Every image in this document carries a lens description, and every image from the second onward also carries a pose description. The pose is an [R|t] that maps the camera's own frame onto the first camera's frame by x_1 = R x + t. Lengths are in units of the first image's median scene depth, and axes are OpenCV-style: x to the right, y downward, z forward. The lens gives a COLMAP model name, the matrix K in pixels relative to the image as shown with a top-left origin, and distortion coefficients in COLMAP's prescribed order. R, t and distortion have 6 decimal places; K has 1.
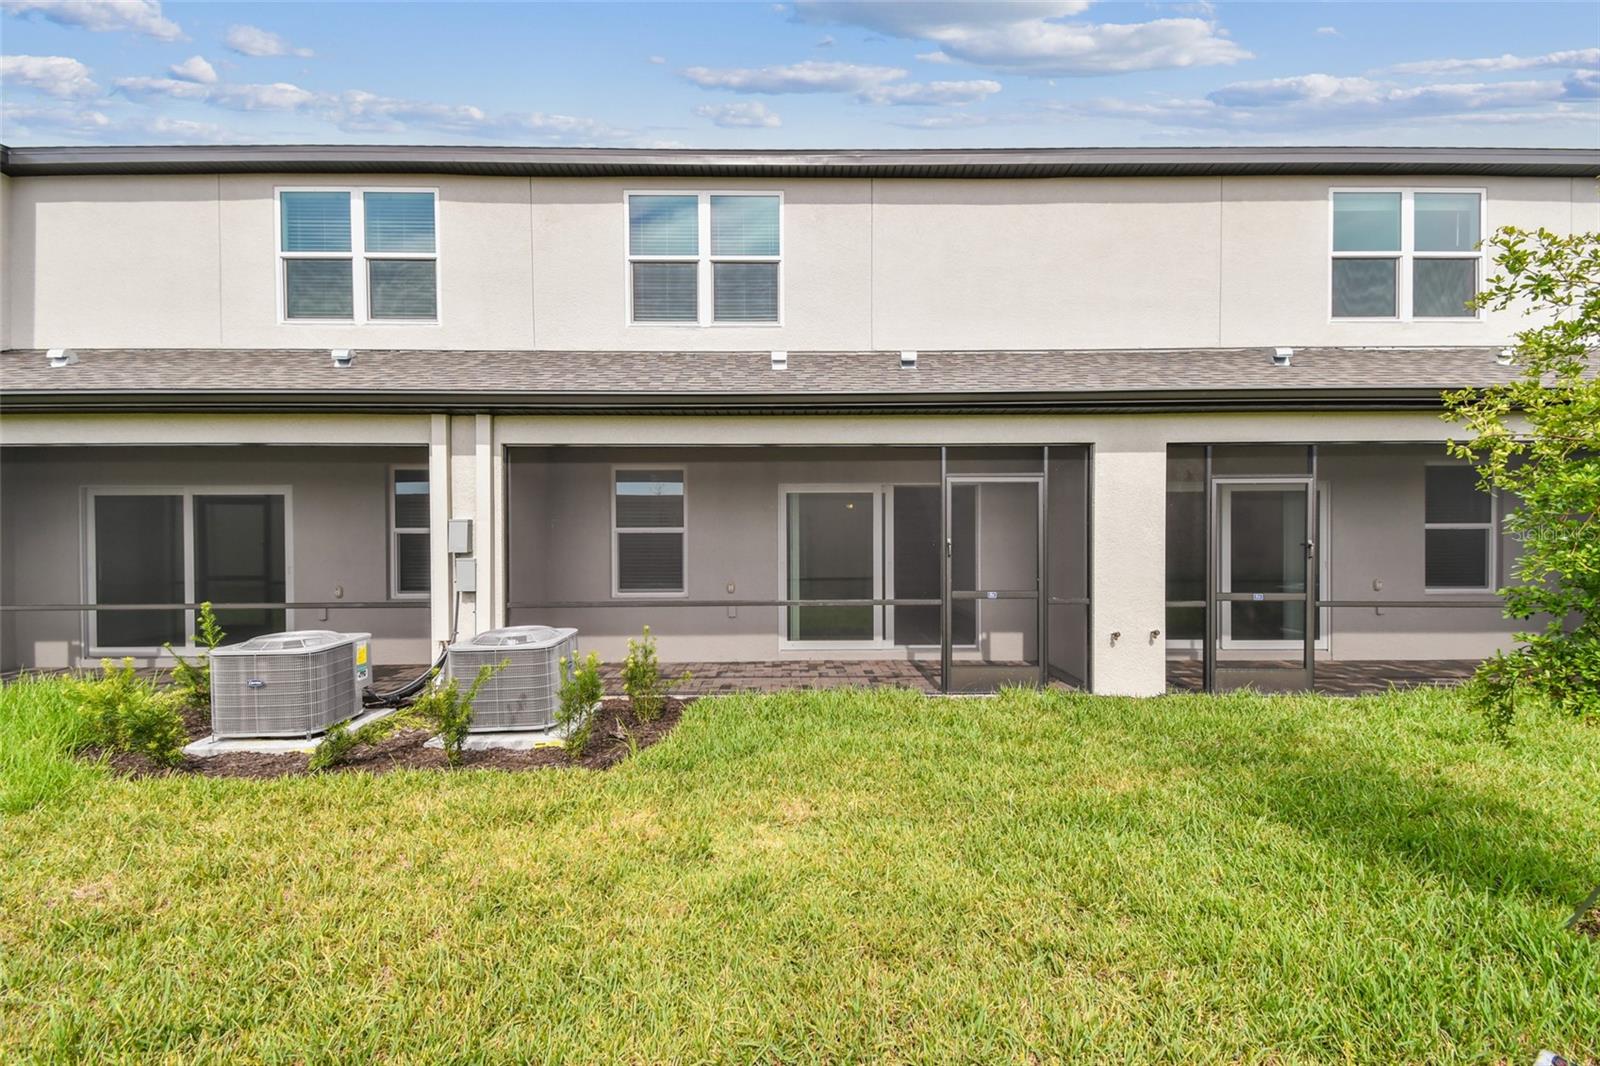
lens RADIAL K [[716.7, 0, 806.4], [0, 716.7, 537.2], [0, 0, 1]] dist [0.032684, -0.019076]
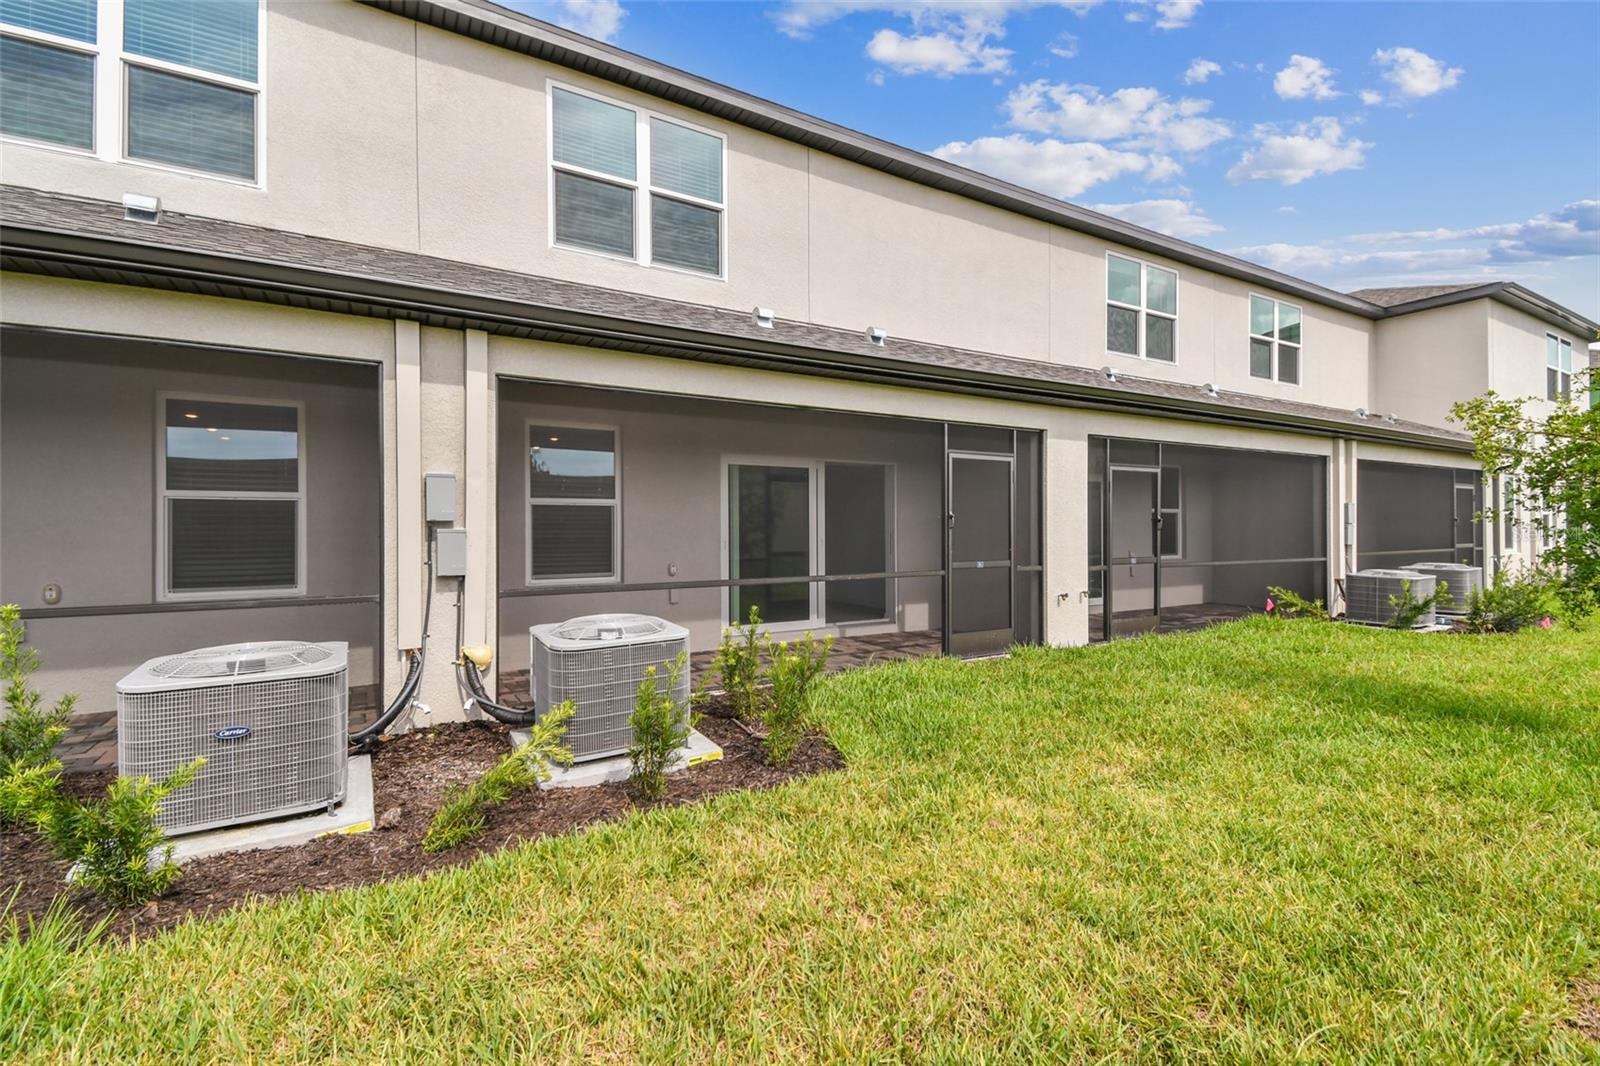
lens RADIAL K [[705.4, 0, 800.0], [0, 705.4, 533.0], [0, 0, 1]] dist [0.021530, -0.015248]
pose [[0.866146, -0.001916, 0.499787, -0.404290], [0.000884, 0.999997, 0.002302, 0.024688], [-0.499790, -0.001552, 0.866145, 0.173486]]
